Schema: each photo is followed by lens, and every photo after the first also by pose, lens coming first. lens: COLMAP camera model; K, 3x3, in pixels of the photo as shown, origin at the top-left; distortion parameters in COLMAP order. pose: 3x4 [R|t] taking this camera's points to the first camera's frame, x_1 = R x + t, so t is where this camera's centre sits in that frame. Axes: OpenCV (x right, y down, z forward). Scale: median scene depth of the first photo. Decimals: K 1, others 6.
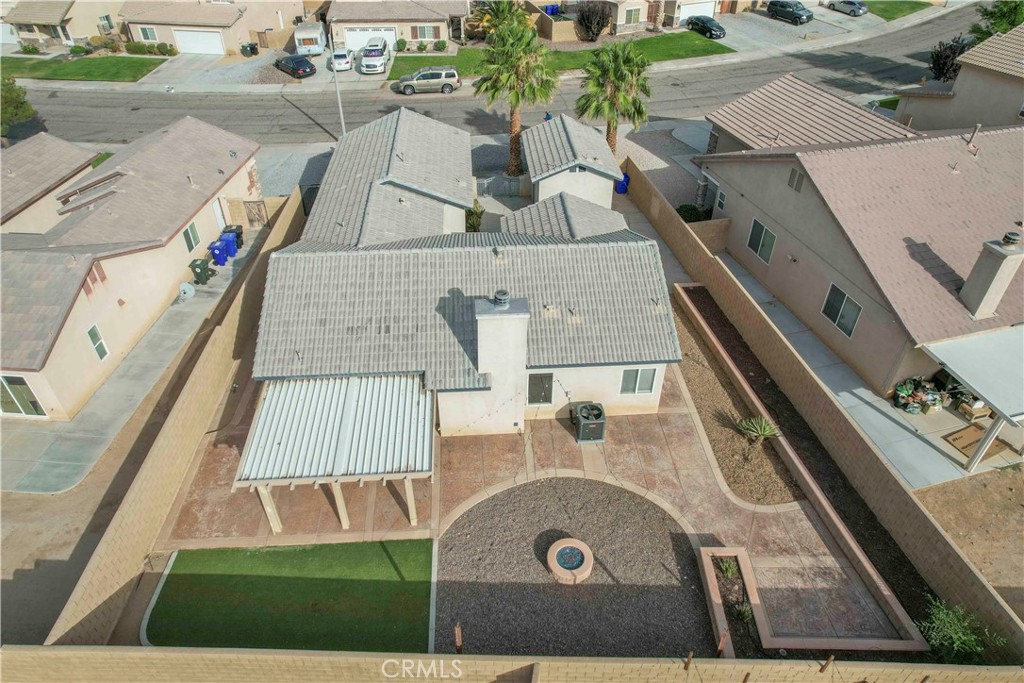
lens RADIAL K [[654.6, 0, 512.2], [0, 654.6, 336.7], [0, 0, 1]] dist [-0.078852, 0.072685]
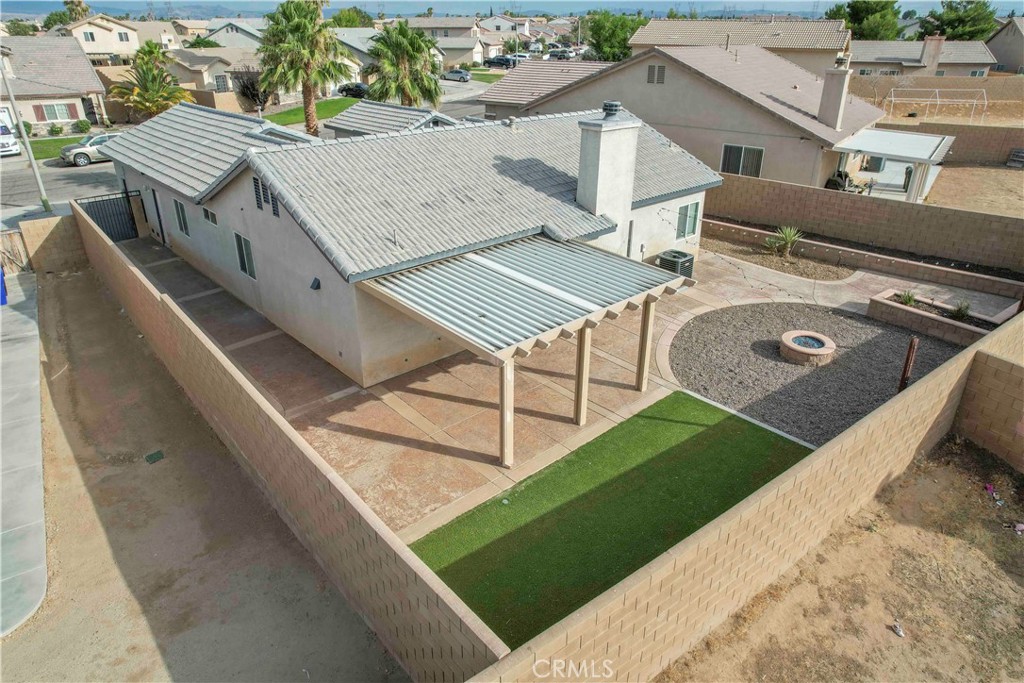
lens RADIAL K [[654.6, 0, 512.2], [0, 654.6, 336.7], [0, 0, 1]] dist [-0.078852, 0.072685]
pose [[0.783835, -0.267922, 0.560197, -0.613146], [0.379668, 0.920643, -0.090927, 0.222511], [-0.491381, 0.283960, 0.823354, 0.401374]]
